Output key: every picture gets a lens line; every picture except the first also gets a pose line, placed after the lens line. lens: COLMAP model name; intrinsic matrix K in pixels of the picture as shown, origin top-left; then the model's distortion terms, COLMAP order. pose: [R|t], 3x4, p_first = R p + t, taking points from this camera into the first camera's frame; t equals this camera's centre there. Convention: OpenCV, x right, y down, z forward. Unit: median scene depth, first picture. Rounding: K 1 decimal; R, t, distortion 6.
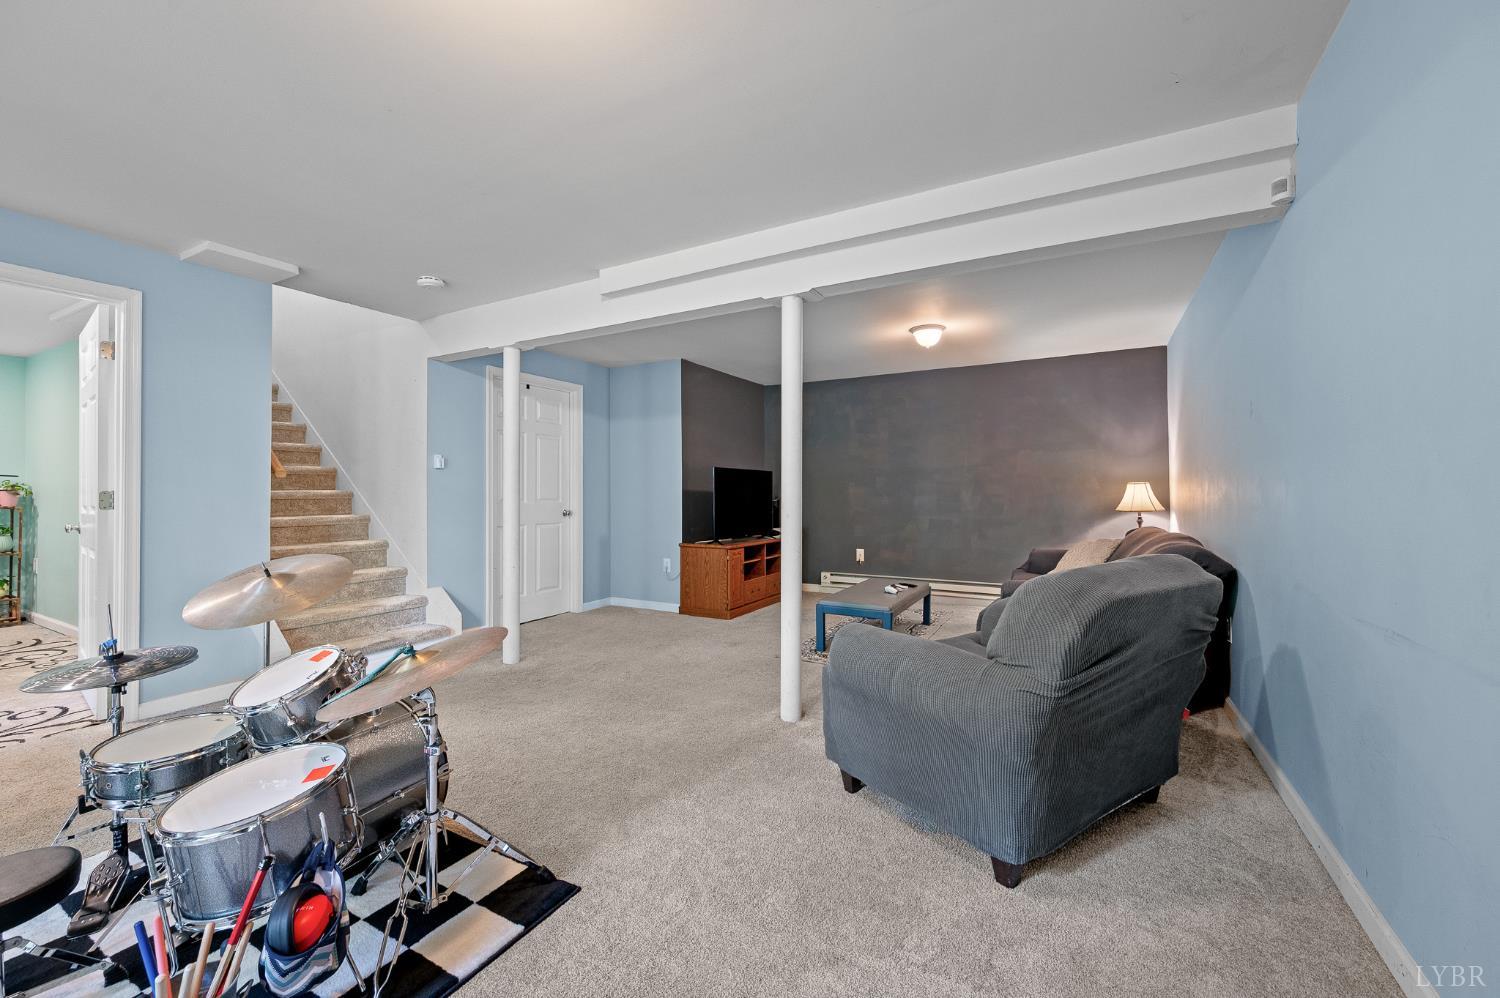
lens RADIAL K [[593.6, 0, 741.4], [0, 593.6, 481.6], [0, 0, 1]] dist [0.000177, -0.000733]
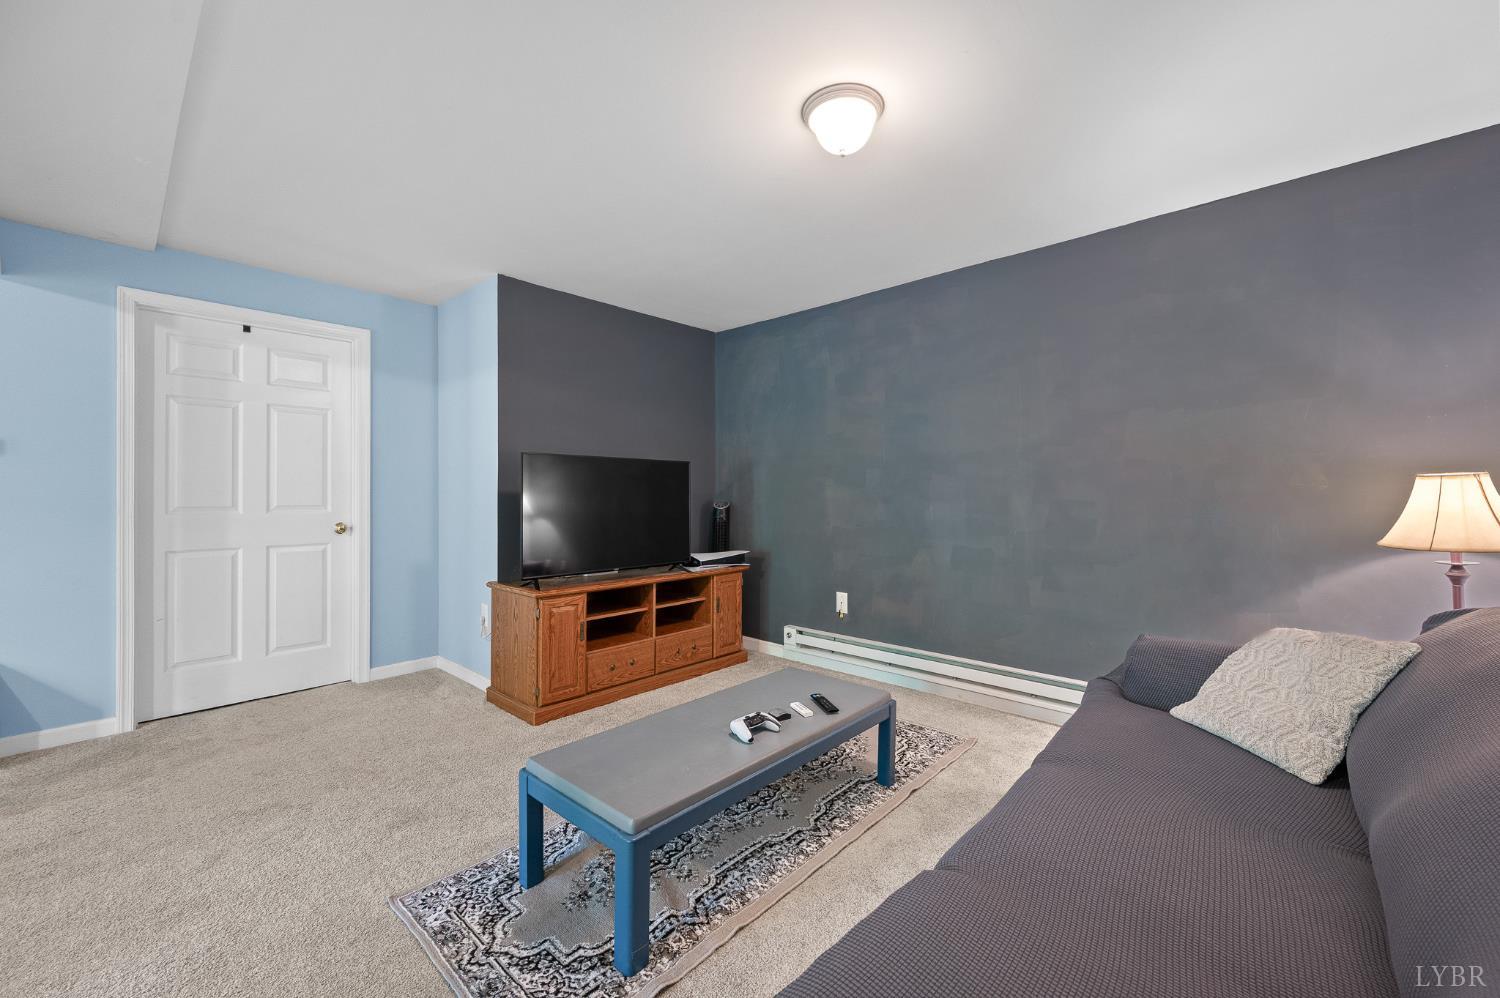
lens RADIAL K [[593.6, 0, 742.3], [0, 593.6, 490.2], [0, 0, 1]] dist [0.000177, -0.000733]
pose [[0.974421, -0.000507, -0.224728, 0.274465], [0.003068, 0.999934, 0.011046, 0.005689], [0.224708, -0.011453, 0.974359, 0.466463]]
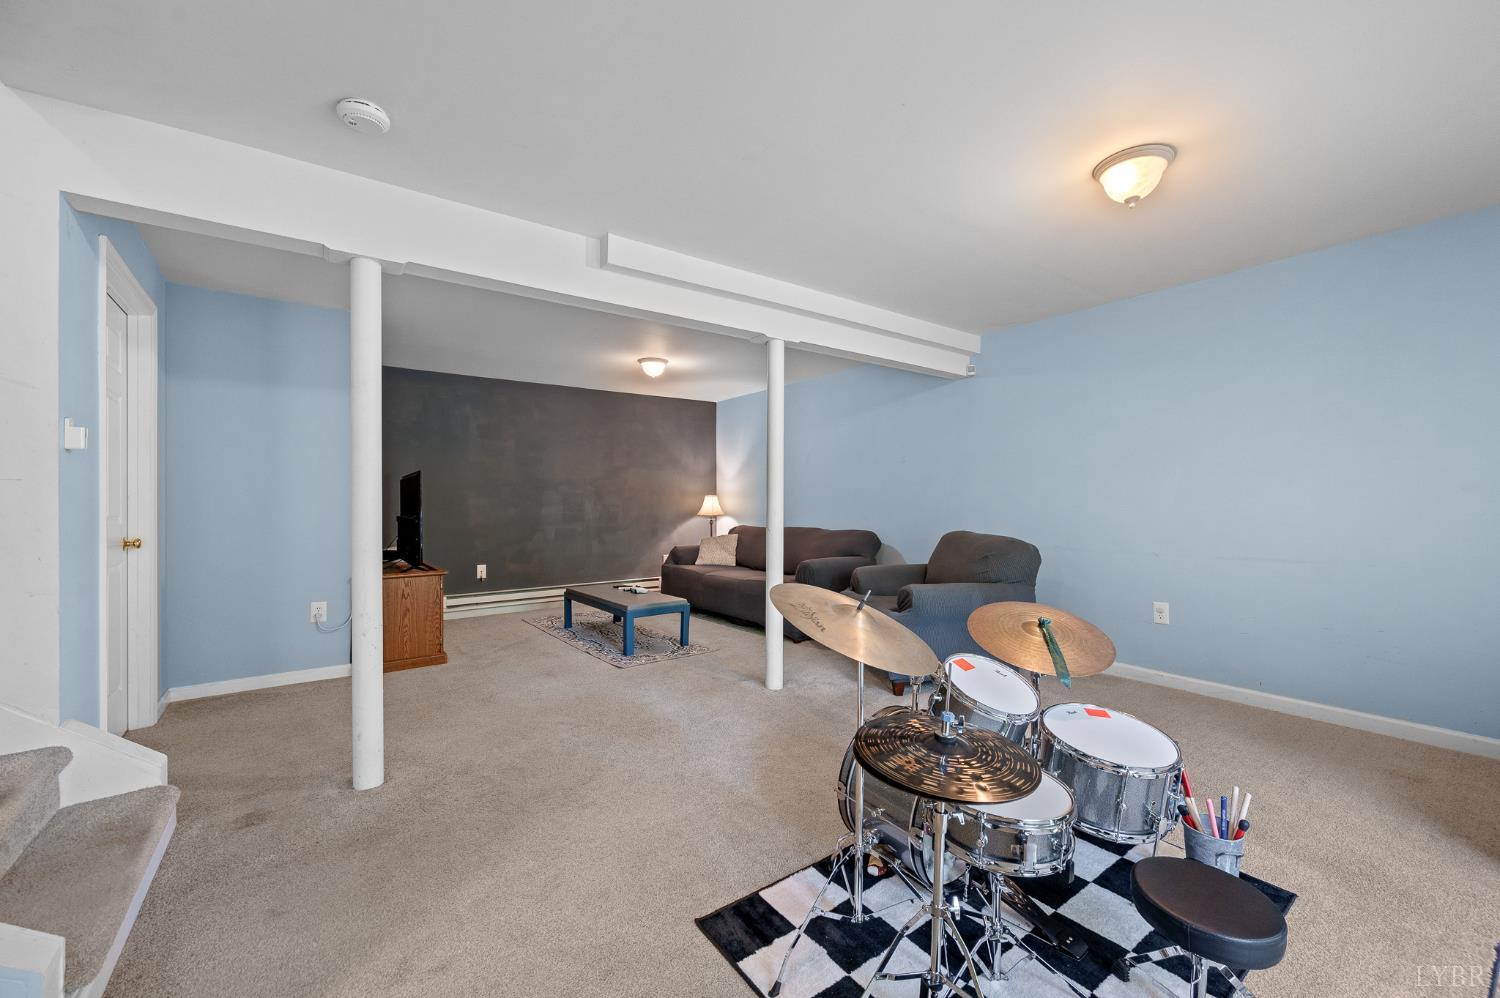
lens RADIAL K [[593.6, 0, 743.8], [0, 593.6, 497.6], [0, 0, 1]] dist [0.000177, -0.000733]
pose [[0.424946, 0.005806, 0.905200, -0.537829], [-0.010528, 0.999943, -0.001472, 0.007019], [-0.905157, -0.008904, 0.424984, 0.278286]]
